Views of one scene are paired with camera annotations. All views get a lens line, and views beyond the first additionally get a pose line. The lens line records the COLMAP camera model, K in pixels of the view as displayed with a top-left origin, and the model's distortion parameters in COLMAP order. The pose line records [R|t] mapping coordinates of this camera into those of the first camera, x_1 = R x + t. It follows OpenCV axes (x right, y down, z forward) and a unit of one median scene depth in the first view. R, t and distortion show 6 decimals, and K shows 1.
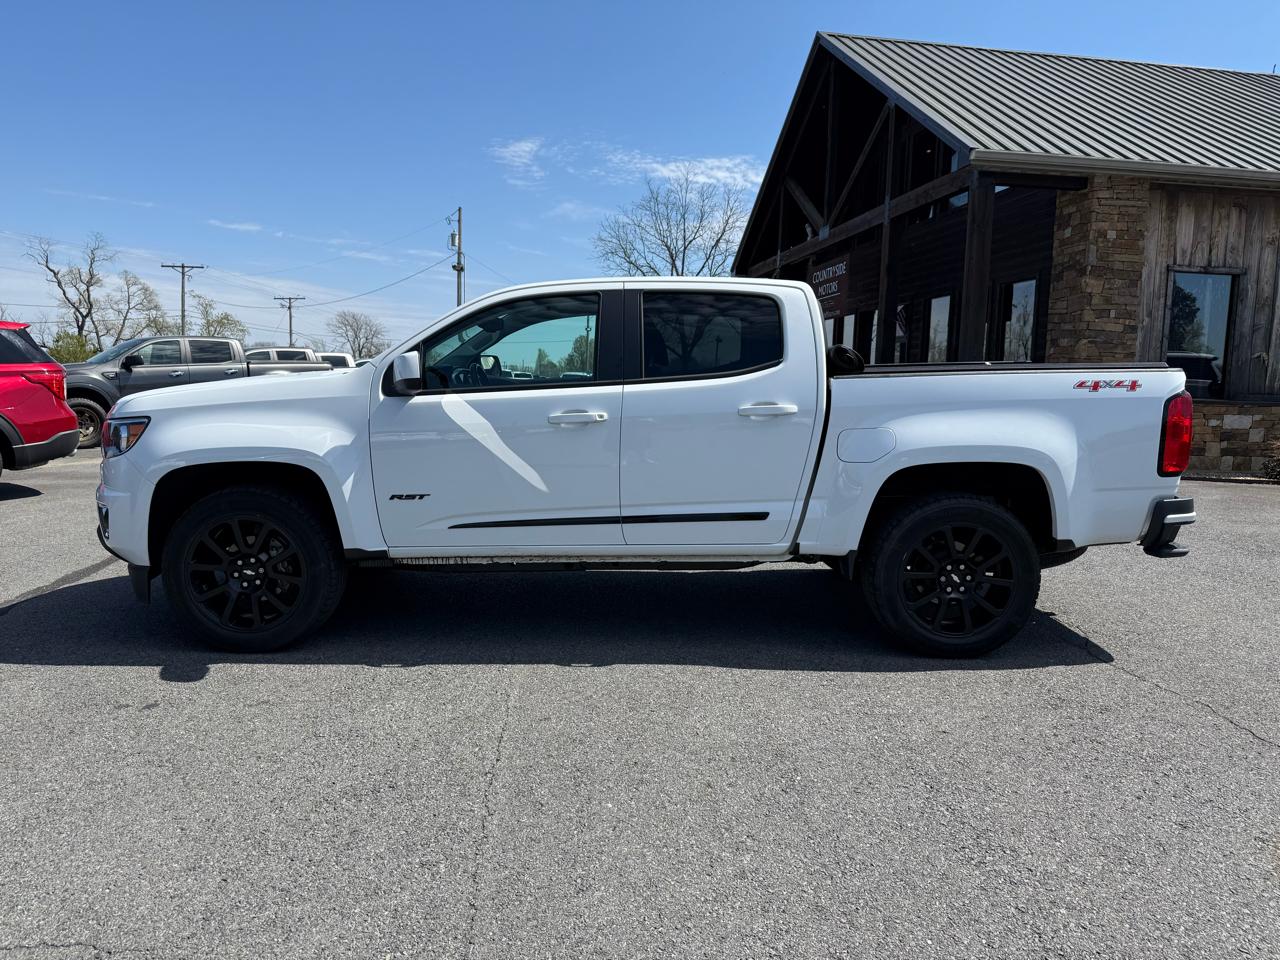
lens RADIAL K [[900.9, 0, 647.4], [0, 900.9, 479.7], [0, 0, 1]] dist [0.048528, -0.058694]
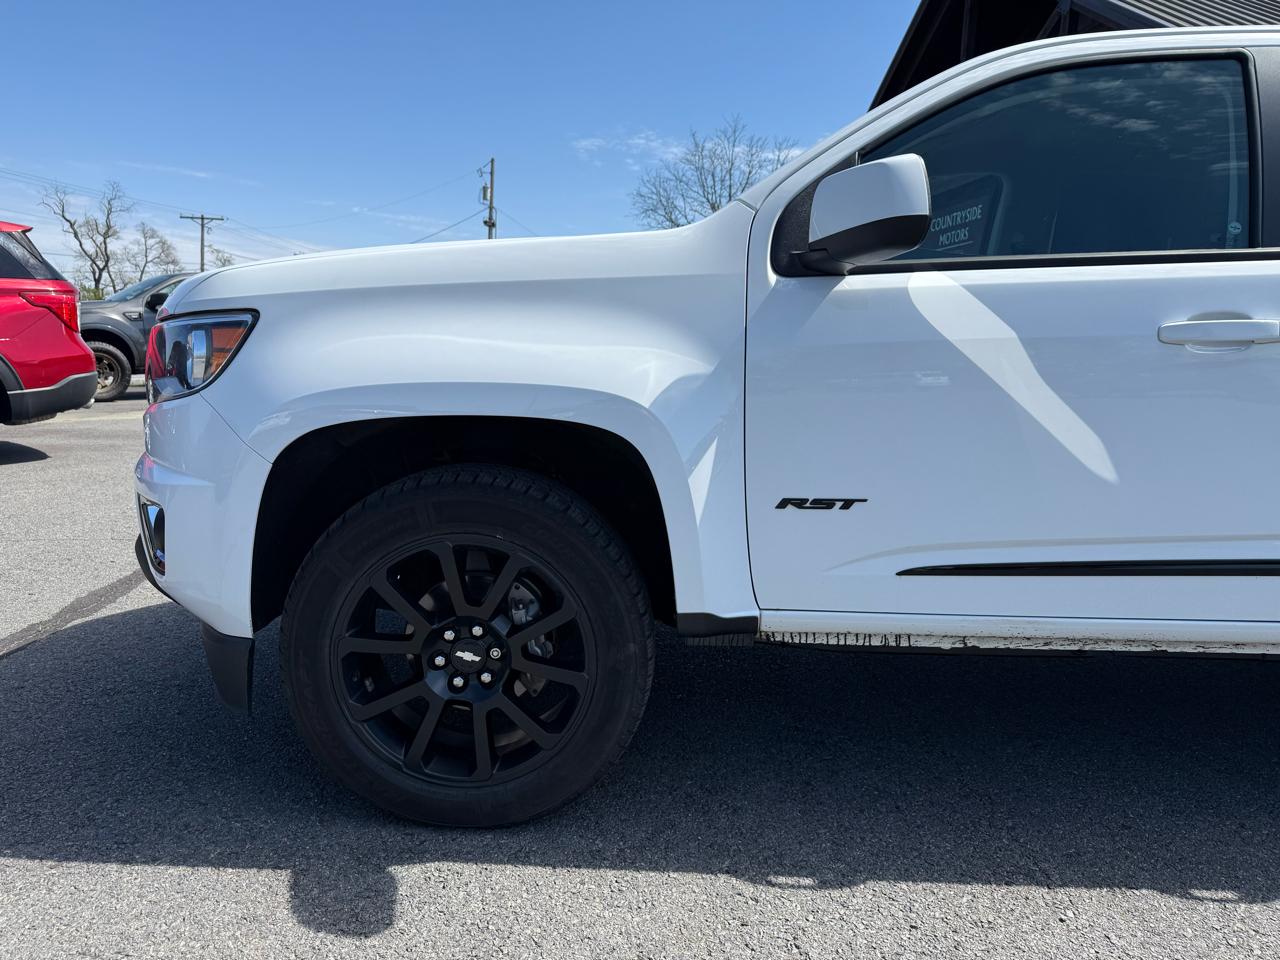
lens RADIAL K [[907.1, 0, 637.7], [0, 907.1, 490.6], [0, 0, 1]] dist [0.033784, -0.039889]
pose [[0.999398, 0.026497, -0.022397, -0.160982], [-0.025501, 0.998721, 0.043647, -0.002131], [0.023525, -0.043050, 0.998796, 0.255836]]
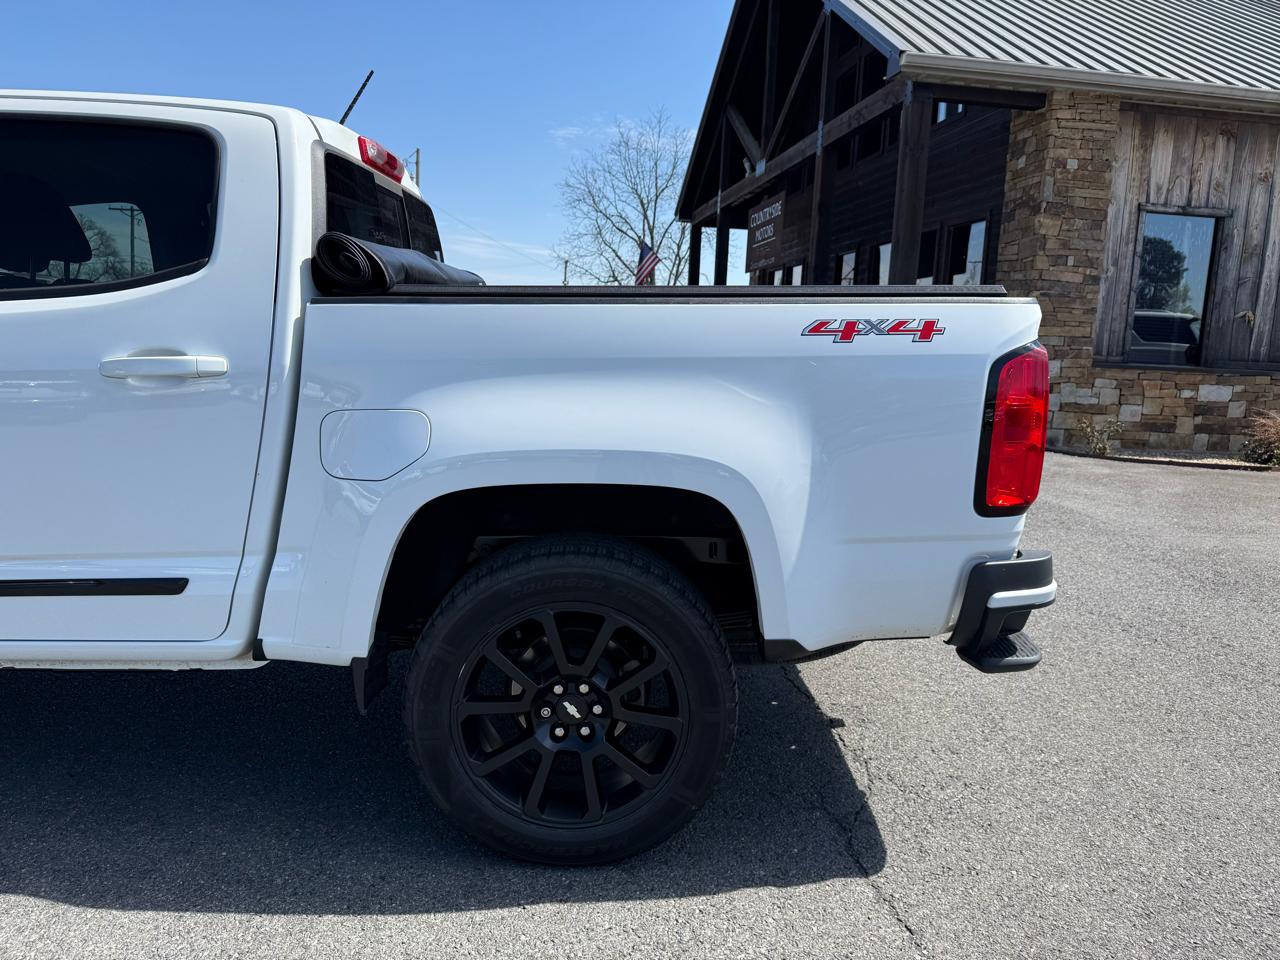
lens RADIAL K [[907.1, 0, 645.5], [0, 907.1, 476.3], [0, 0, 1]] dist [0.033784, -0.039889]
pose [[0.999852, 0.015333, 0.007822, 0.178587], [-0.015639, 0.999052, 0.040629, -0.020073], [-0.007191, -0.040745, 0.999144, 0.239454]]
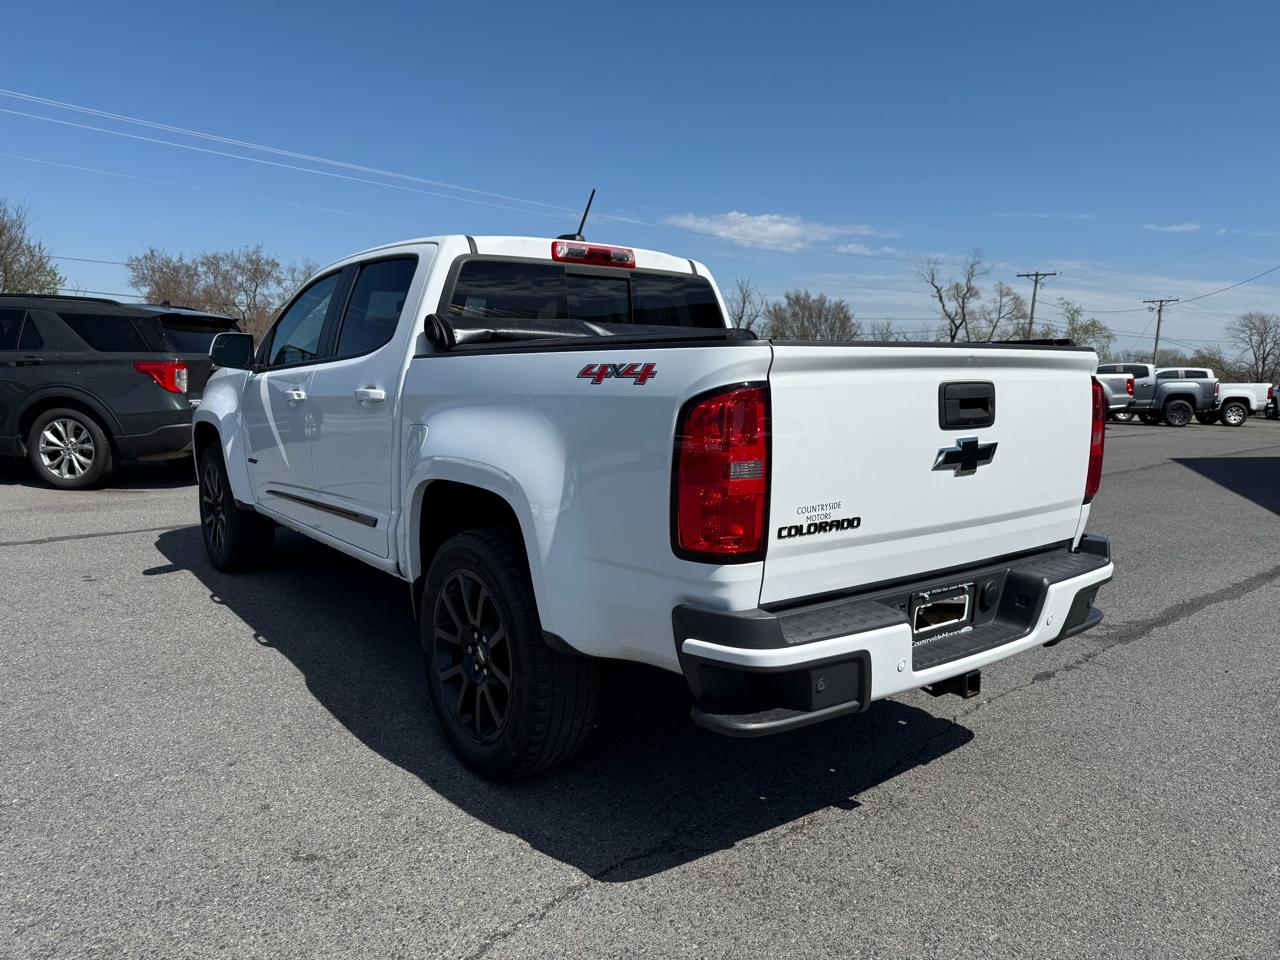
lens RADIAL K [[907.1, 0, 636.4], [0, 907.1, 479.2], [0, 0, 1]] dist [0.033784, -0.039889]
pose [[0.597305, 0.107532, -0.794773, 0.445255], [-0.115547, 0.992170, 0.047402, -0.031653], [0.793647, 0.063521, 0.605053, 0.321018]]
